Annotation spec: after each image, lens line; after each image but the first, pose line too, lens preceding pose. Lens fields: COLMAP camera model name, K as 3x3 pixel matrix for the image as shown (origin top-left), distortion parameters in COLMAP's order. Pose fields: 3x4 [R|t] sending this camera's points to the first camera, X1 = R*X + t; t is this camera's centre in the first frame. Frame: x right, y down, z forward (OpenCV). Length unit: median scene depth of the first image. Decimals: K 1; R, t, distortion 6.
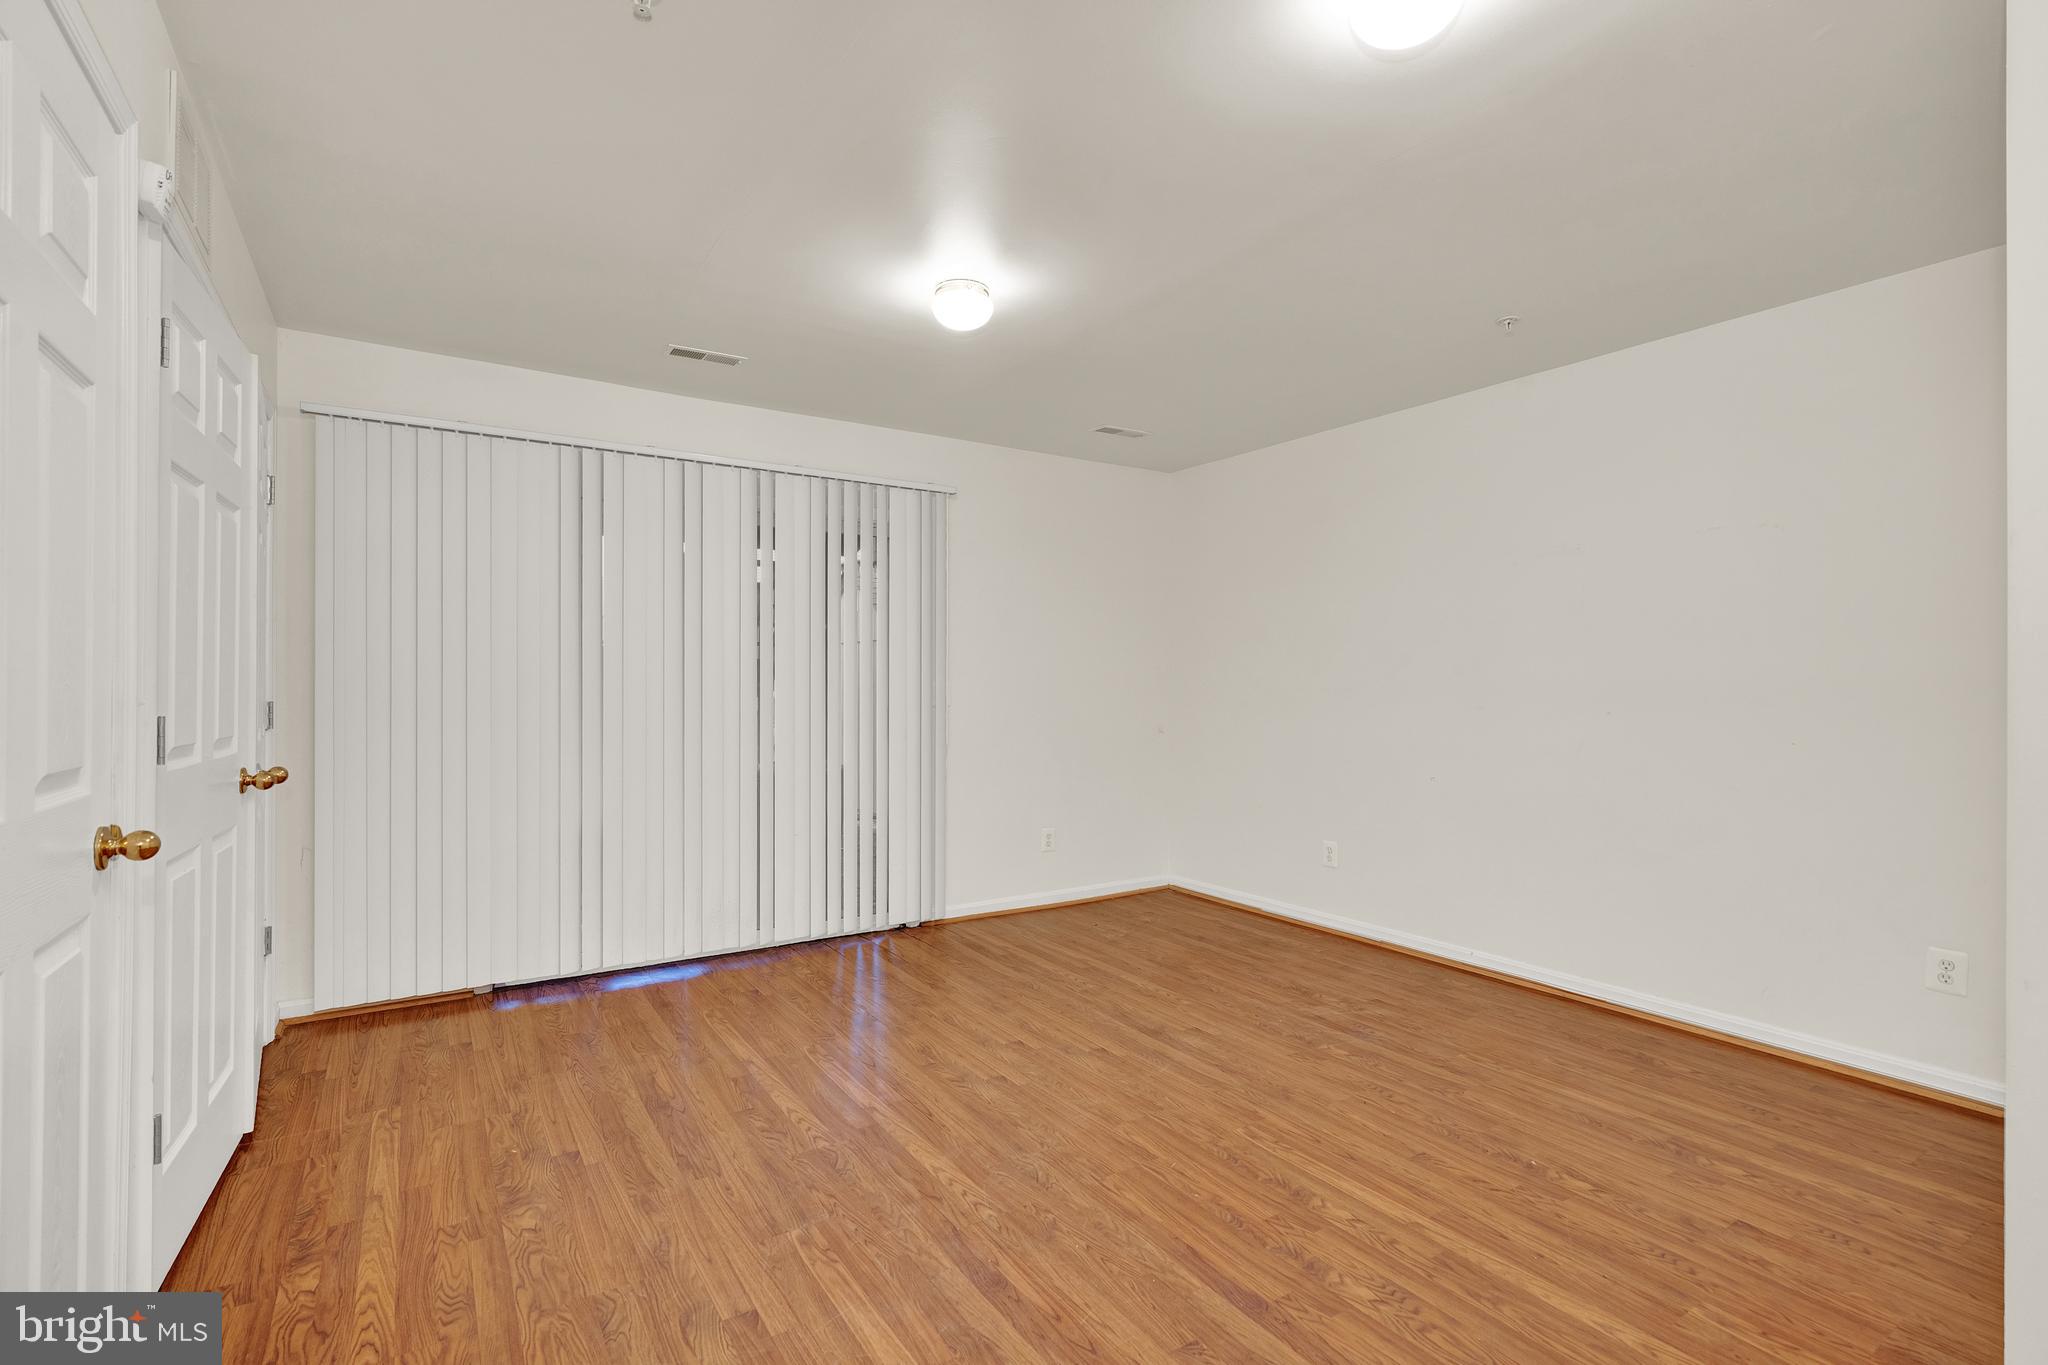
lens RADIAL K [[931.8, 0, 1074.6], [0, 931.8, 692.5], [0, 0, 1]] dist [-0.002560, 0.001250]
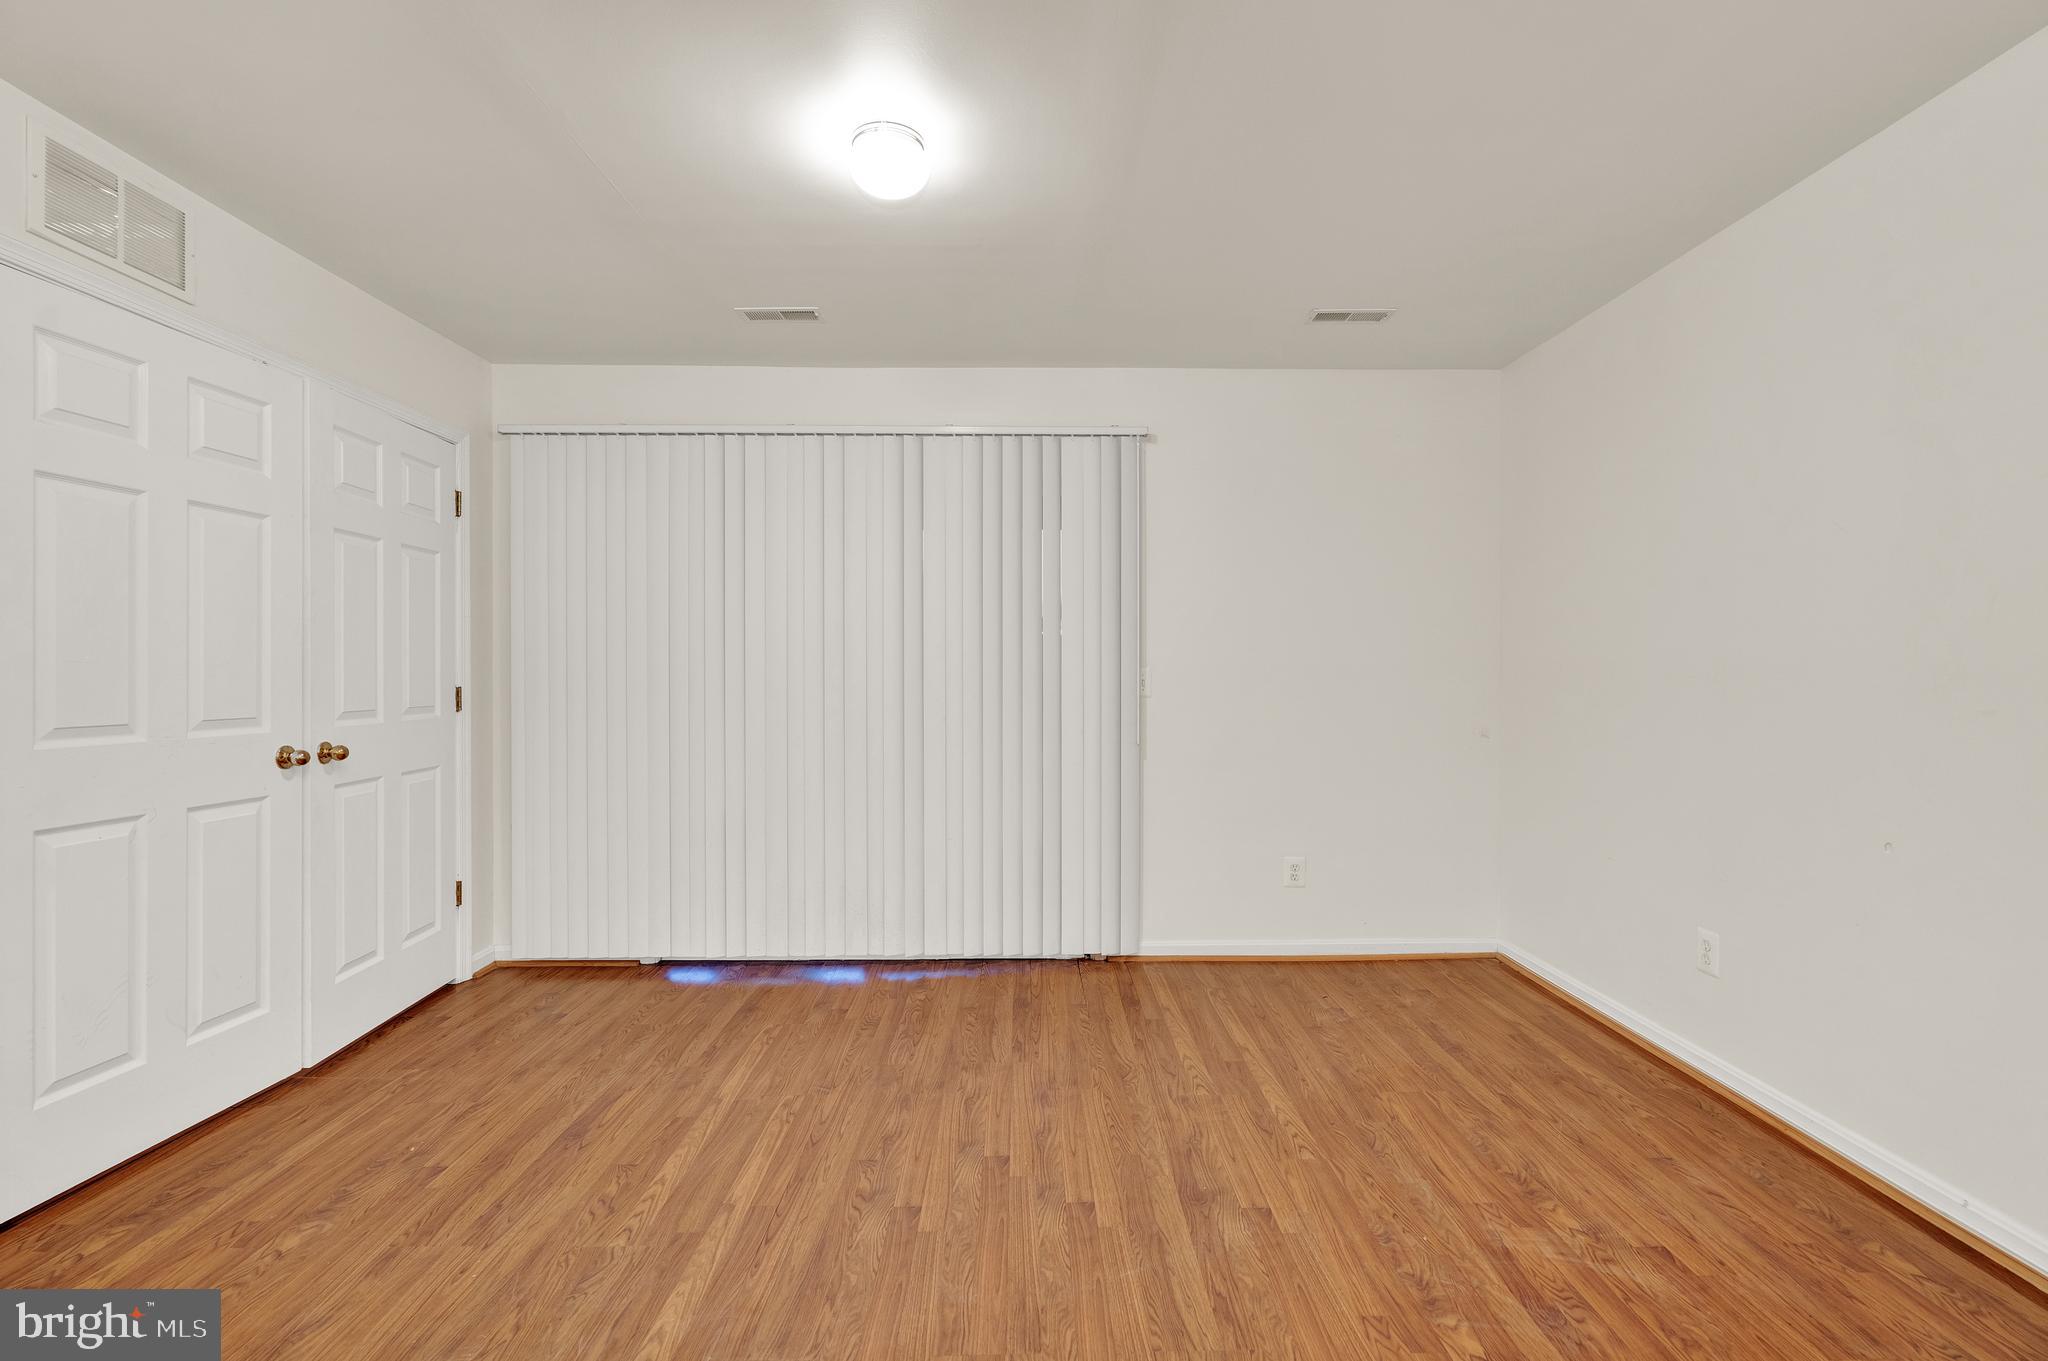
lens RADIAL K [[931.8, 0, 1069.1], [0, 931.8, 685.6], [0, 0, 1]] dist [-0.002560, 0.001250]
pose [[0.841433, 0.005729, -0.540331, 0.353500], [-0.002349, 0.999973, 0.006945, -0.001125], [0.540356, -0.004575, 0.841424, 0.389671]]
